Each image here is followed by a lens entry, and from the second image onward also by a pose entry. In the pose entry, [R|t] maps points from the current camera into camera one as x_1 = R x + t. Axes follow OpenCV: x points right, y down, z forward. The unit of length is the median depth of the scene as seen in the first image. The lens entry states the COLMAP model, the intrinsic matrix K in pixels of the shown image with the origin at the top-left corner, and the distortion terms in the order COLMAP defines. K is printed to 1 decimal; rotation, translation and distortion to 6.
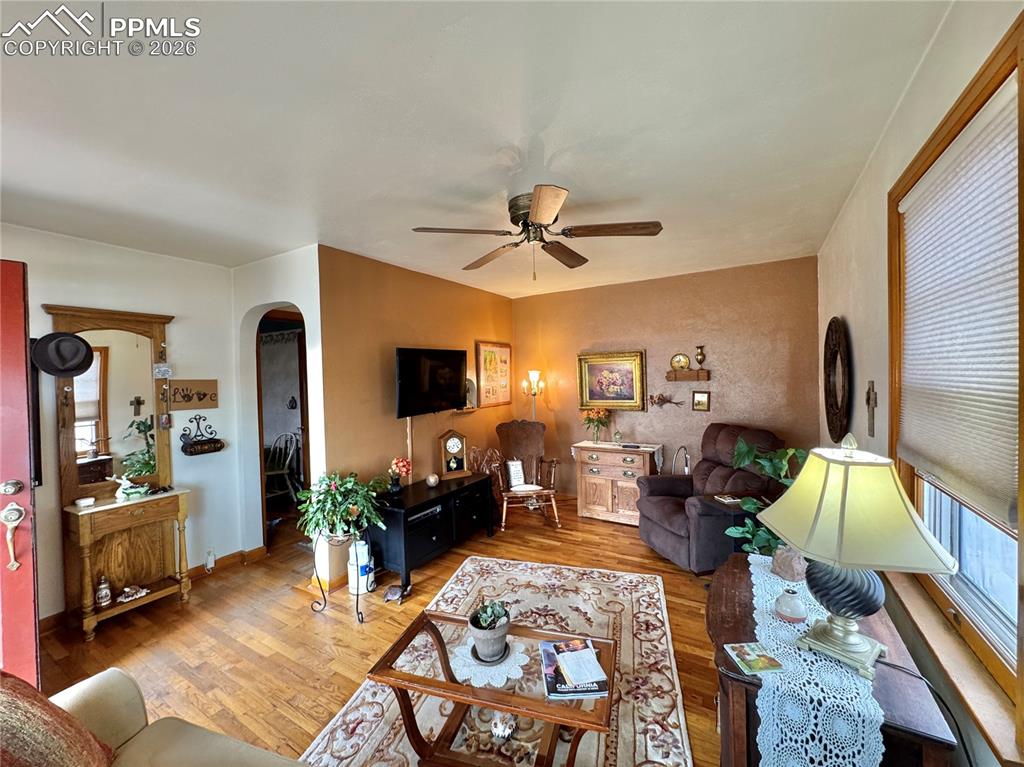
lens RADIAL K [[408.8, 0, 509.1], [0, 408.8, 382.6], [0, 0, 1]] dist [-0.004361, 0.000823]
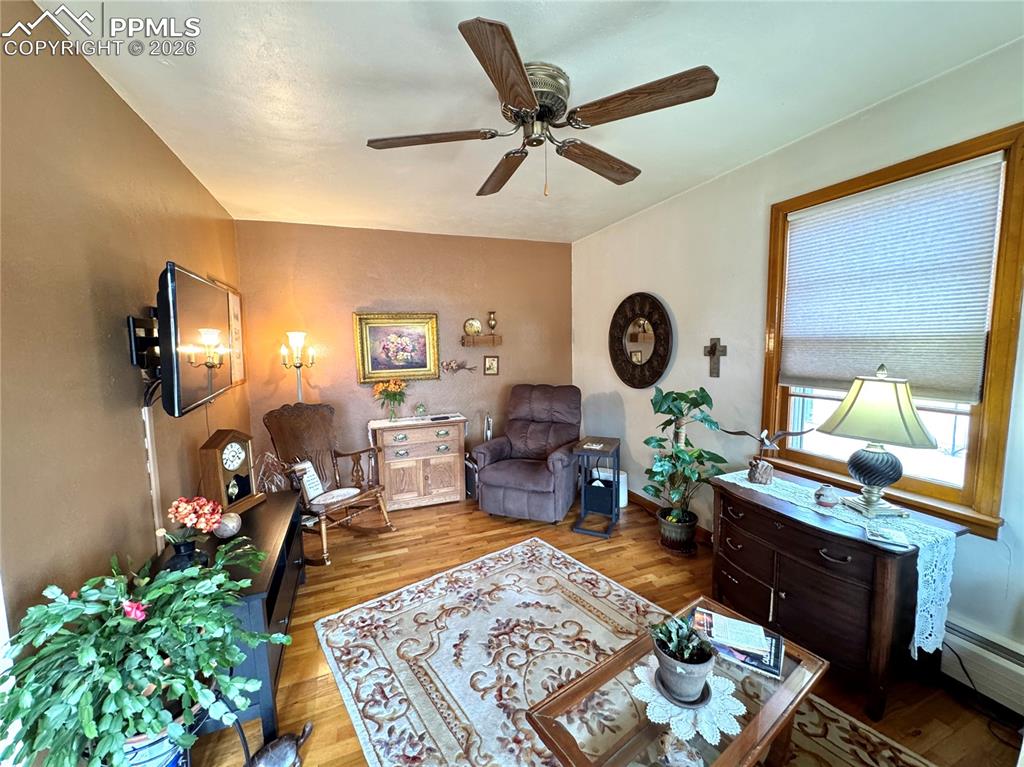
lens RADIAL K [[408.8, 0, 513.1], [0, 408.8, 383.5], [0, 0, 1]] dist [-0.004361, 0.000823]
pose [[0.605678, -0.066335, 0.792940, -0.419516], [0.017908, 0.997403, 0.069761, 0.025088], [-0.795508, -0.028053, 0.605293, 0.429837]]
